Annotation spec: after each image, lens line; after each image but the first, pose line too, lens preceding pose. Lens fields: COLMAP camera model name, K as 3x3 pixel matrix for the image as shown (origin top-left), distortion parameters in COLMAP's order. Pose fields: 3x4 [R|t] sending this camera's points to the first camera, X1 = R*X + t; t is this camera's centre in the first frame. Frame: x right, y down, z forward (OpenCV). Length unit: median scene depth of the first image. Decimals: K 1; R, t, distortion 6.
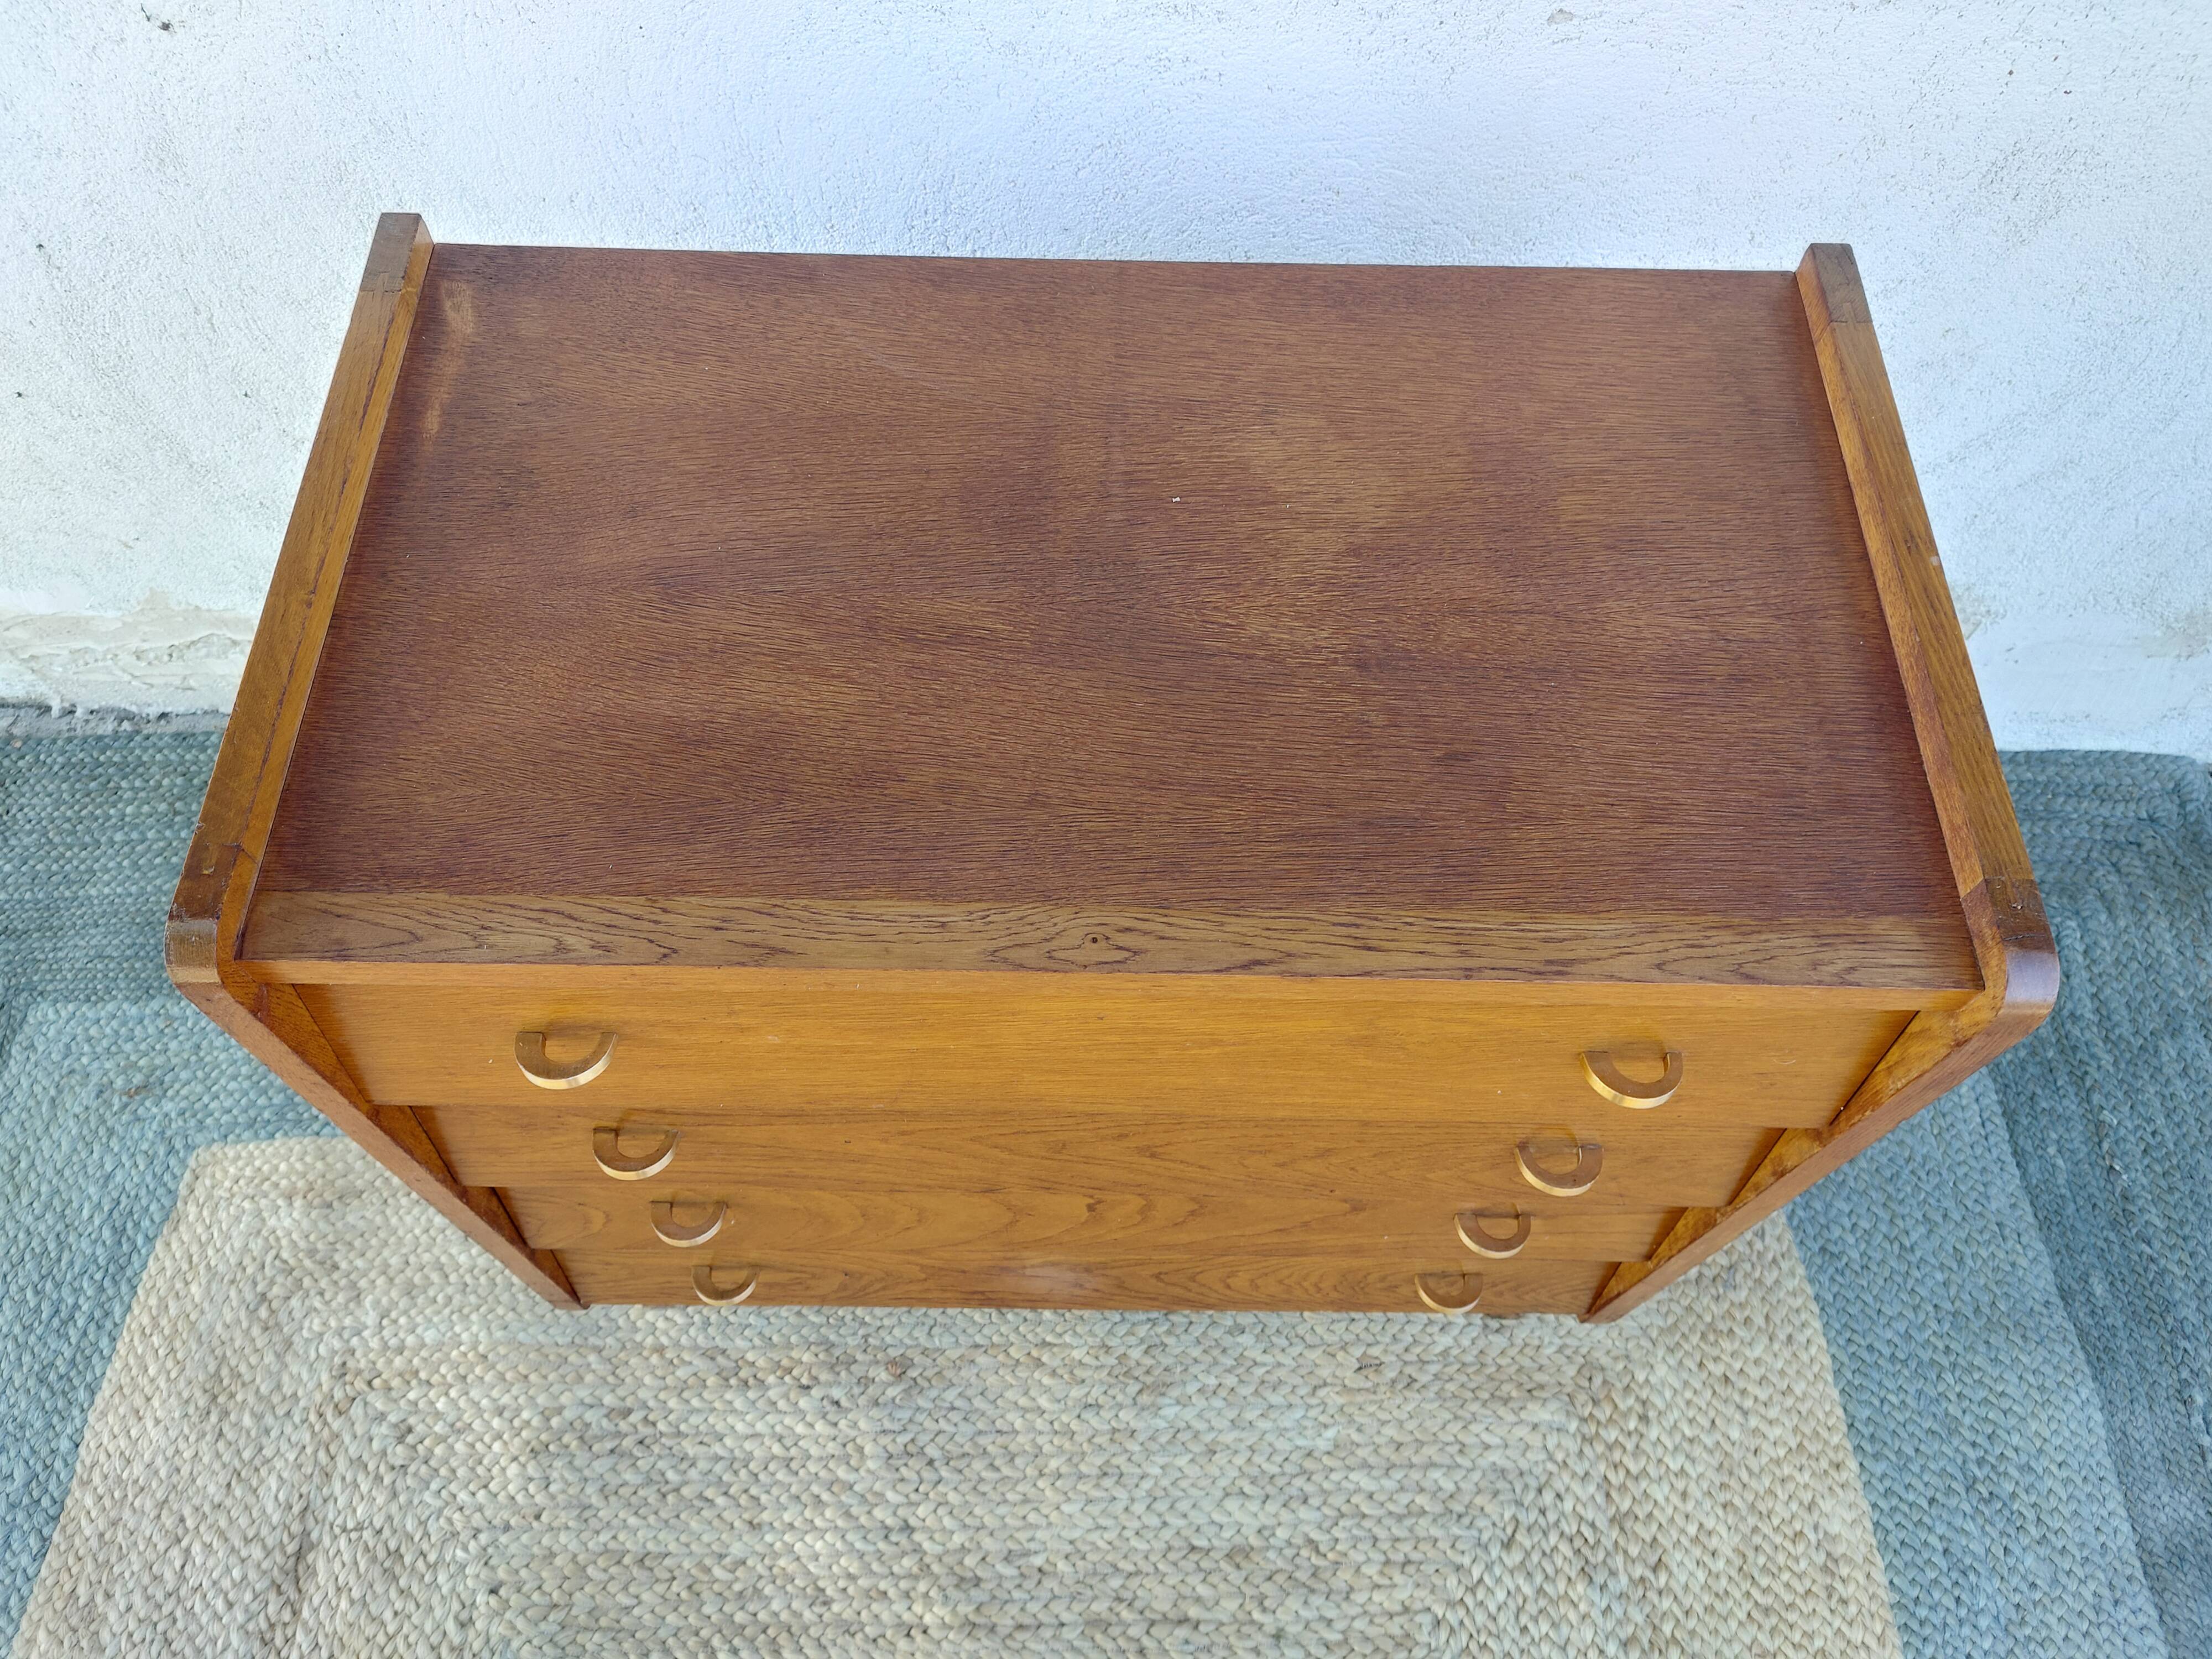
lens RADIAL K [[1621.5, 0, 1087.7], [0, 1621.5, 872.8], [0, 0, 1]] dist [0.045416, -0.047286]
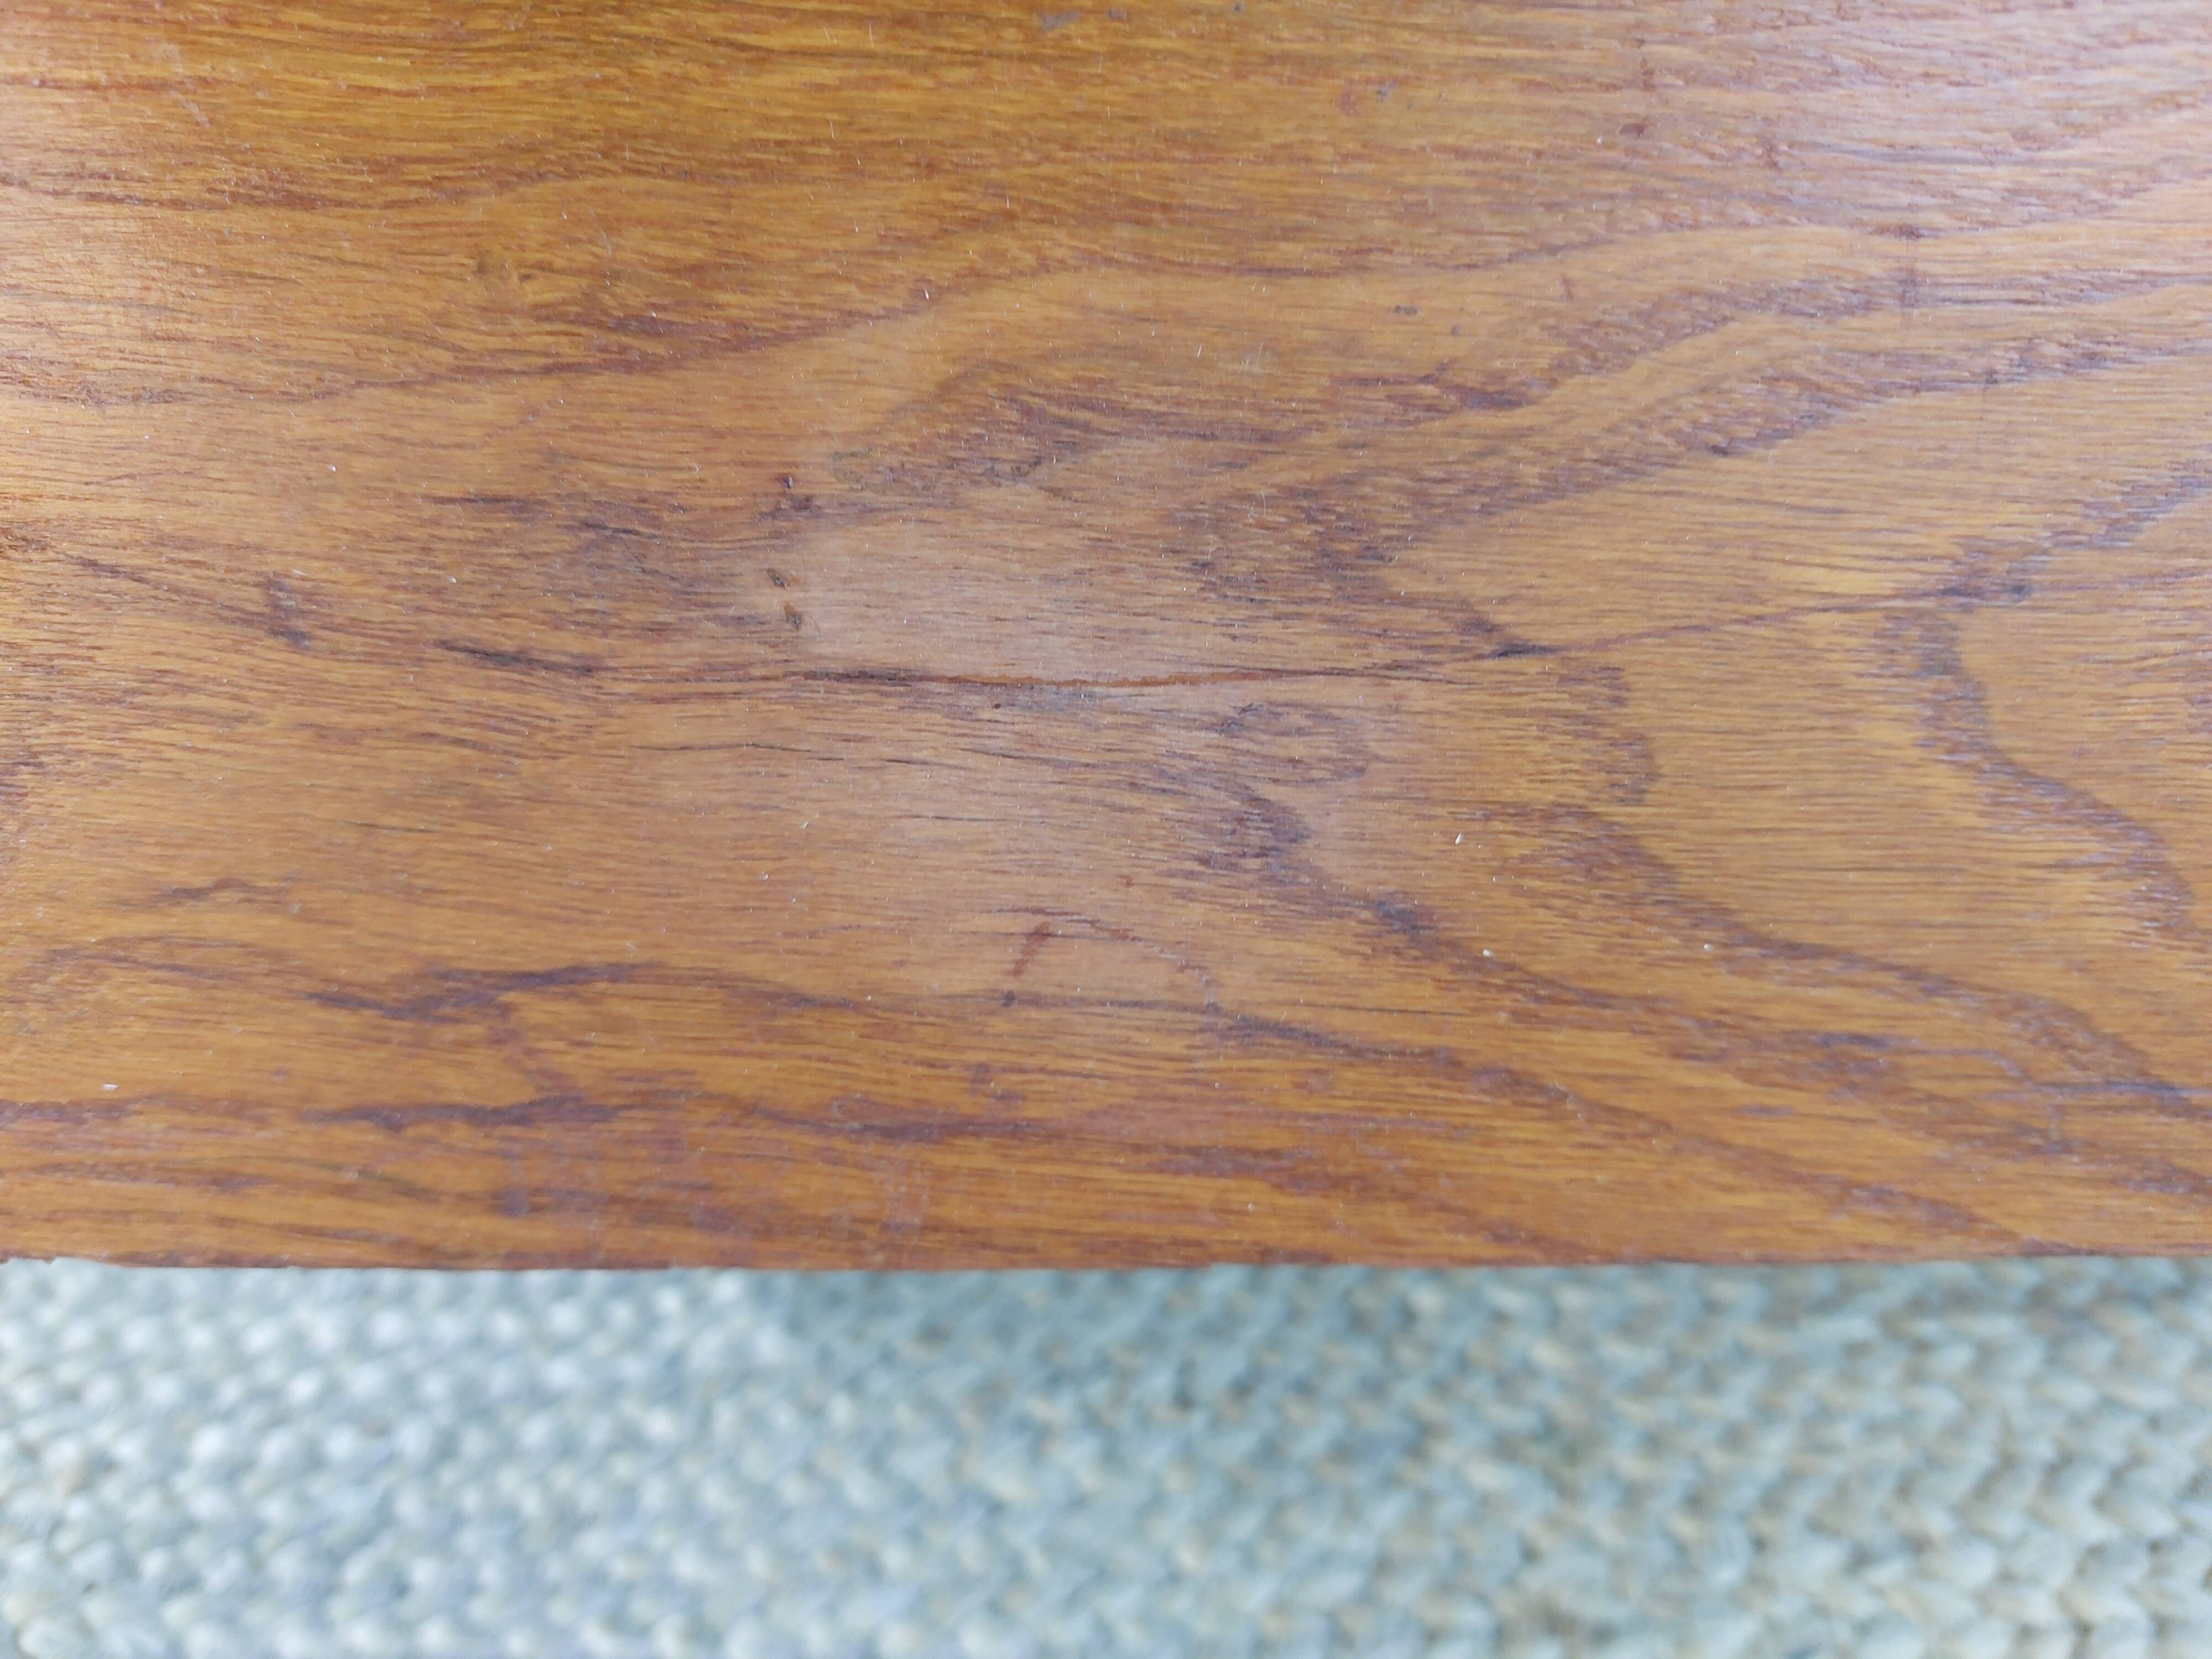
lens RADIAL K [[1708.9, 0, 1090.5], [0, 1708.9, 849.6], [0, 0, 1]] dist [-0.017037, -0.032479]
pose [[0.999006, -0.033608, -0.029277, -0.012514], [0.013720, 0.856822, -0.515431, 0.276852], [0.042407, 0.514517, 0.856431, 0.770620]]
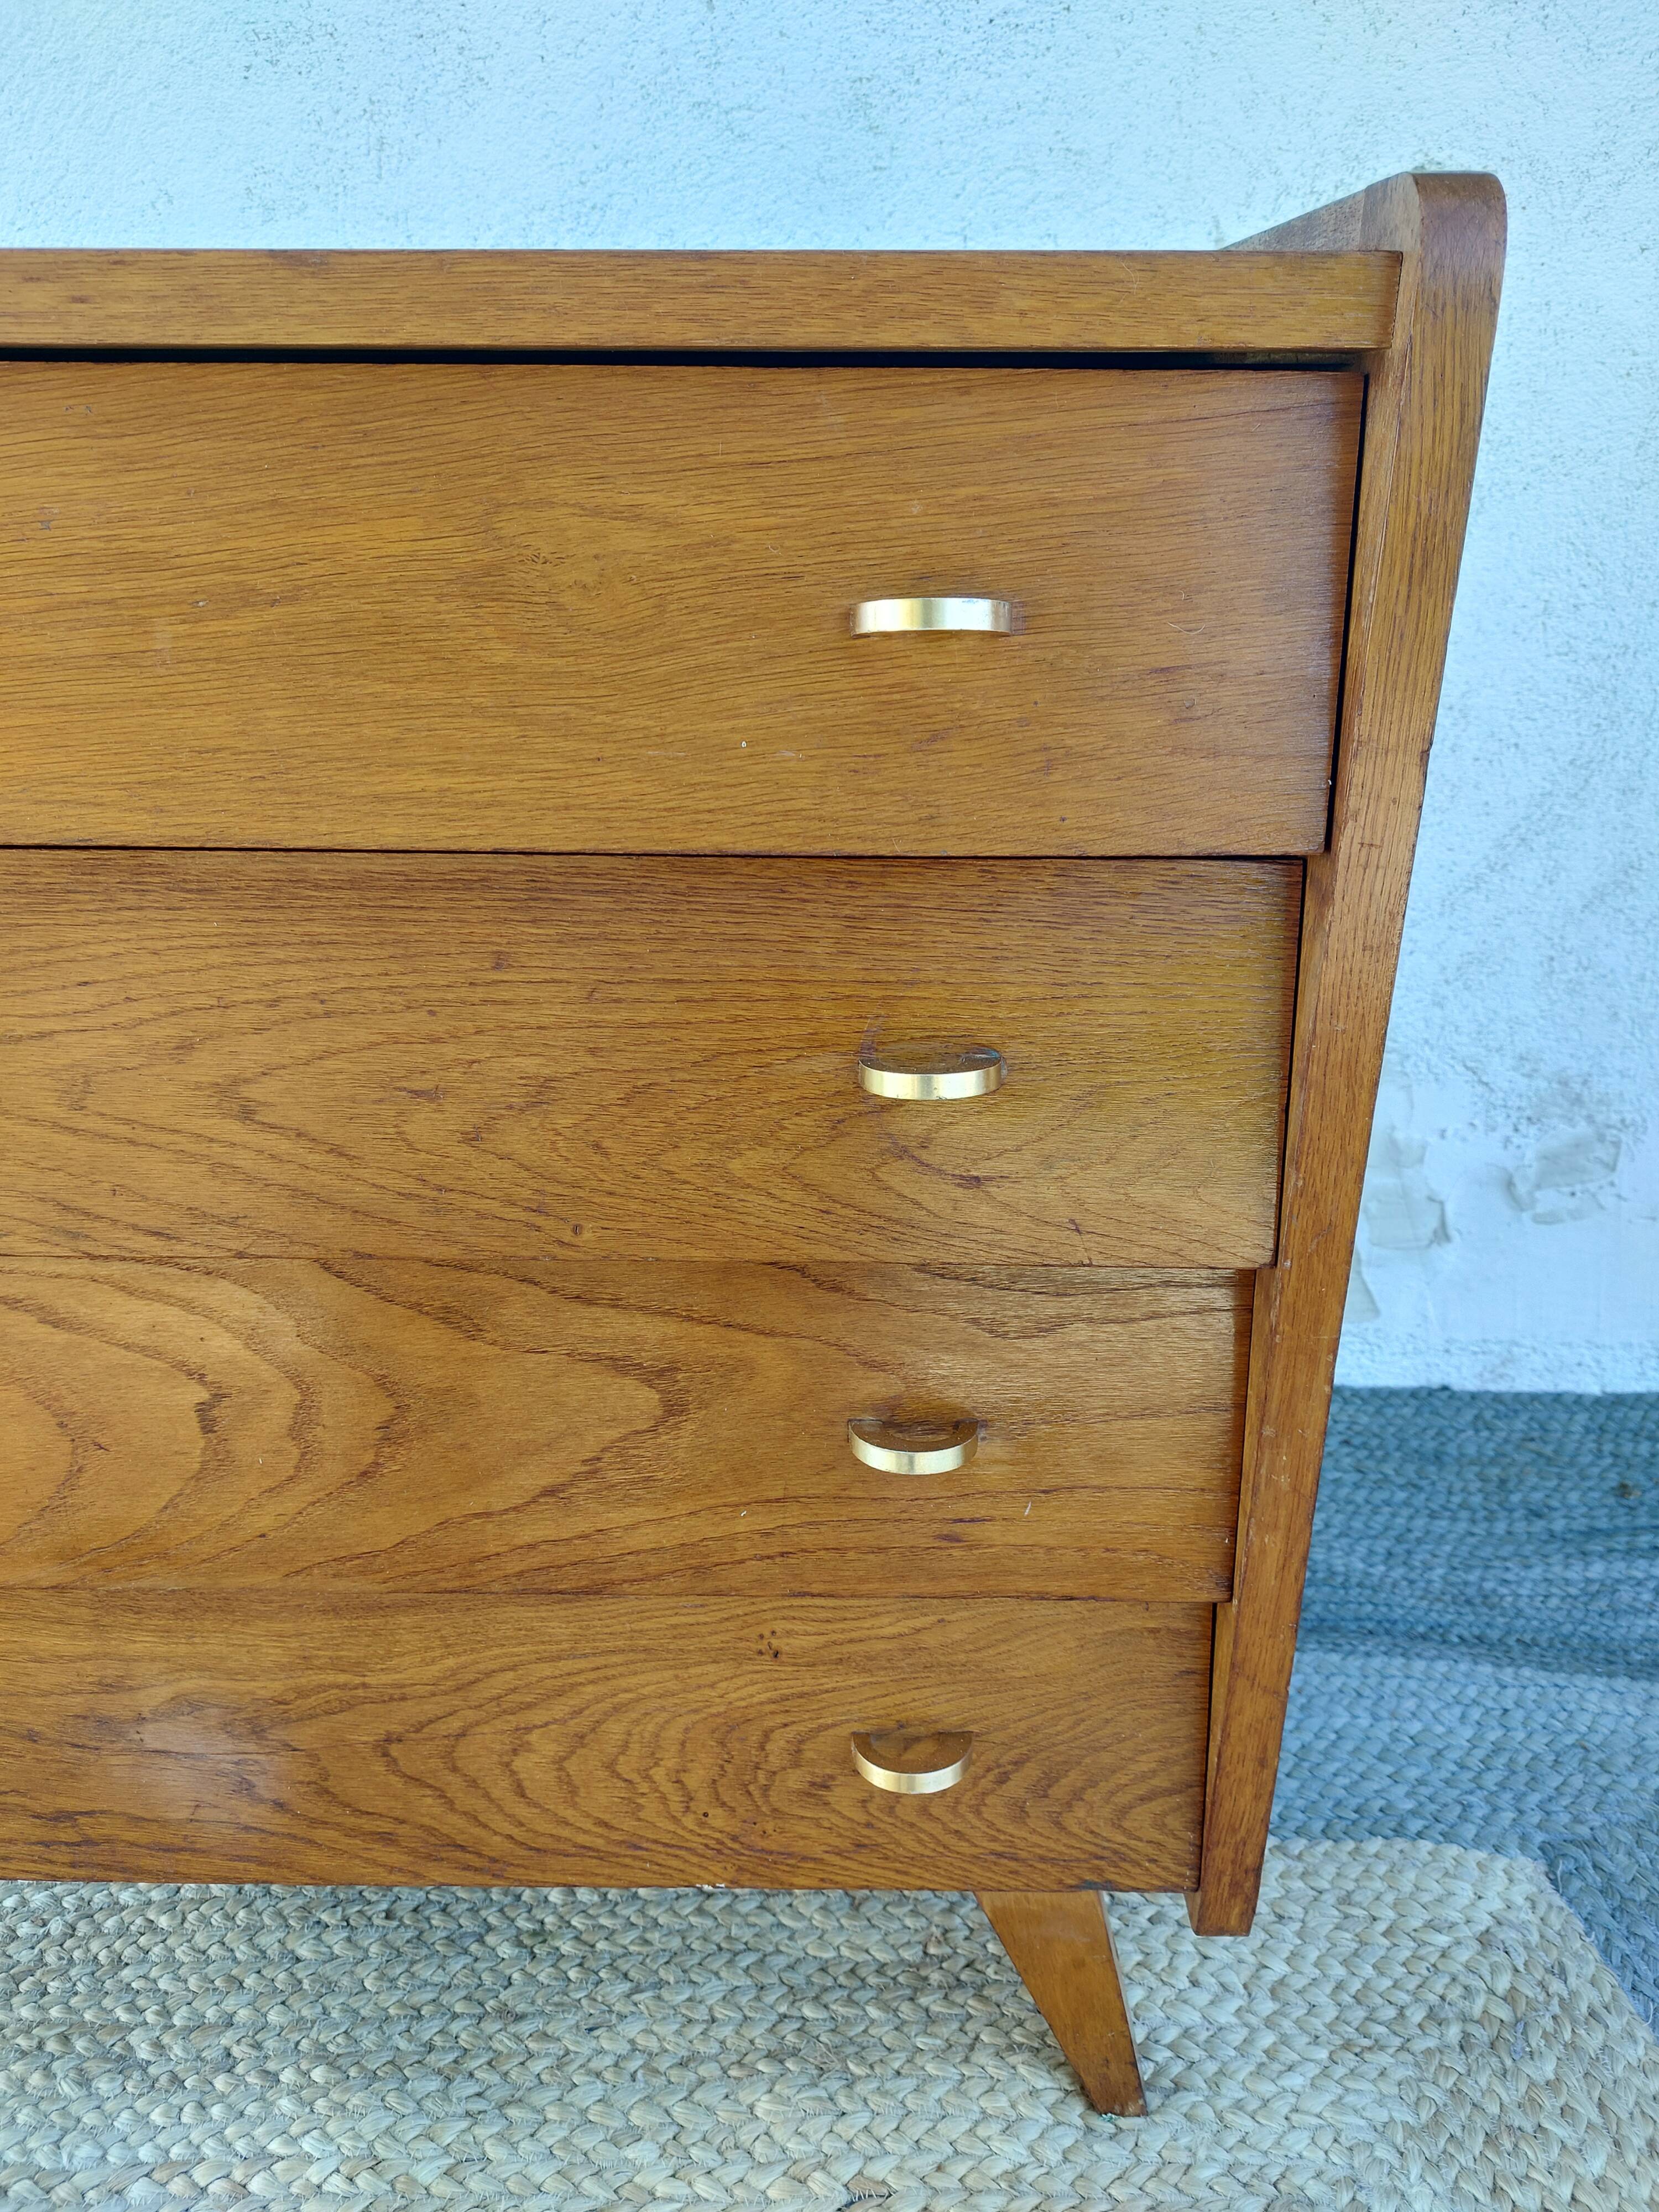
lens RADIAL K [[1621.5, 0, 833.6], [0, 1621.5, 1112.5], [0, 0, 1]] dist [0.045416, -0.047286]
pose [[0.999861, -0.011451, -0.012159, 0.174685], [0.001294, 0.778921, -0.627121, 0.366140], [0.016652, 0.627017, 0.778827, 0.372793]]
